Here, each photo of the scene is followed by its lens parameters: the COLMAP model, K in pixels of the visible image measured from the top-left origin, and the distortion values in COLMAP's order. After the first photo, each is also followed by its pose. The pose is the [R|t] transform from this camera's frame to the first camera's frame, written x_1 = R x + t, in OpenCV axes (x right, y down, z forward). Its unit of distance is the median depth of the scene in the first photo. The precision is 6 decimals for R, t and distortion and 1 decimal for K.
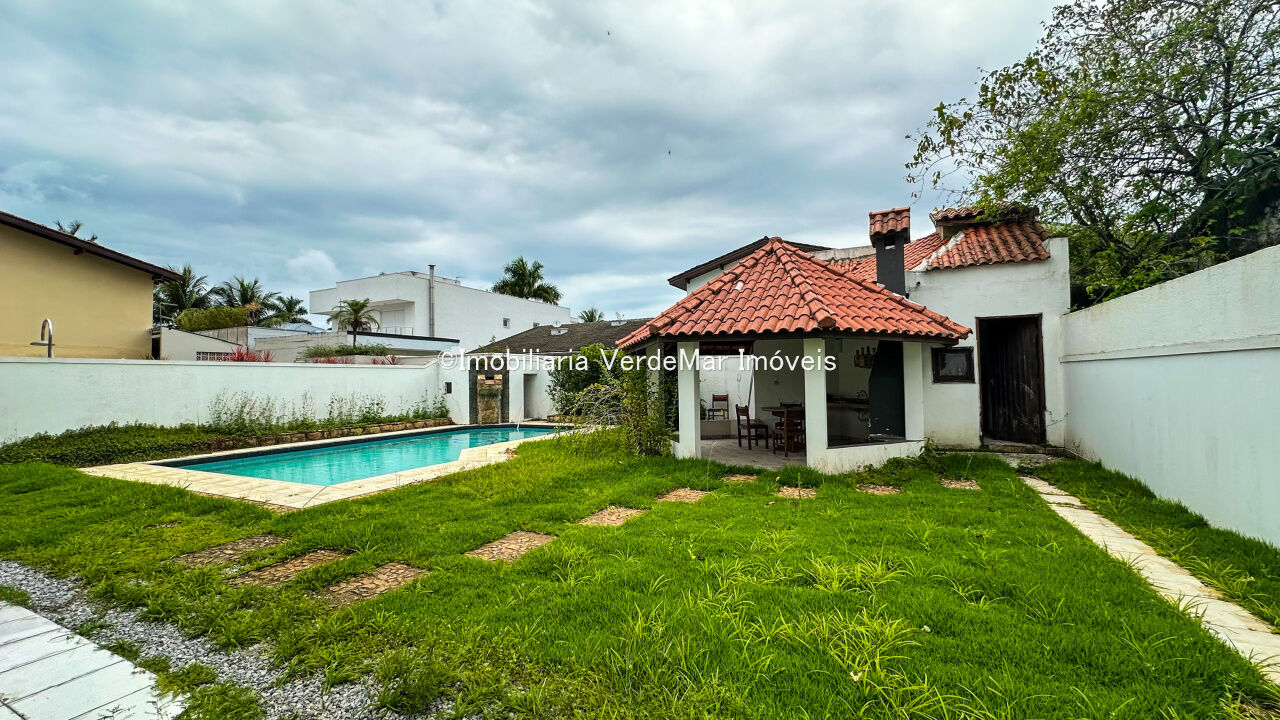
lens RADIAL K [[512.1, 0, 639.7], [0, 512.1, 359.4], [0, 0, 1]] dist [-0.002272, 0.000226]
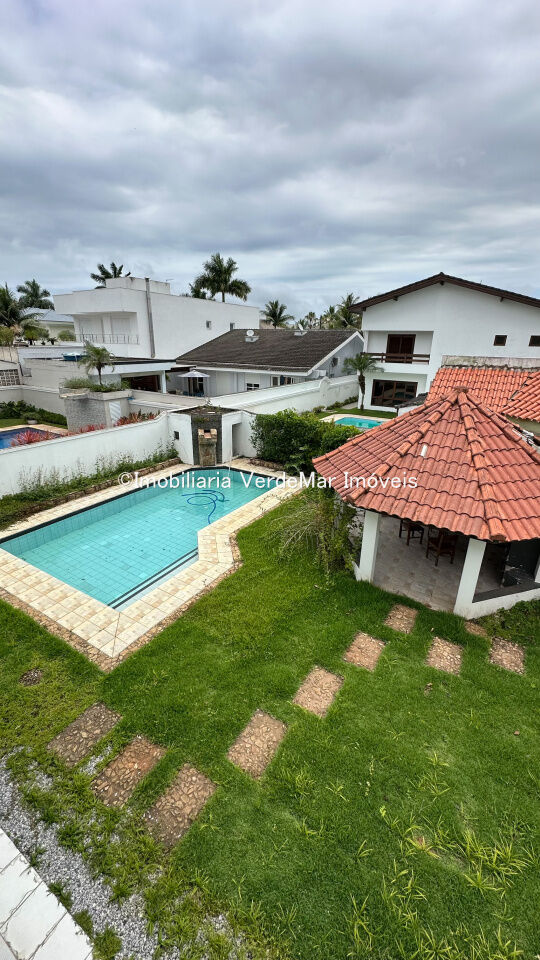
lens RADIAL K [[384.1, 0, 271.0], [0, 384.1, 479.8], [0, 0, 1]] dist [-0.002272, 0.000226]
pose [[0.995000, 0.064077, -0.076606, -0.062225], [-0.030690, 0.926101, 0.376025, -0.290217], [0.095039, -0.371794, 0.923437, 0.084008]]
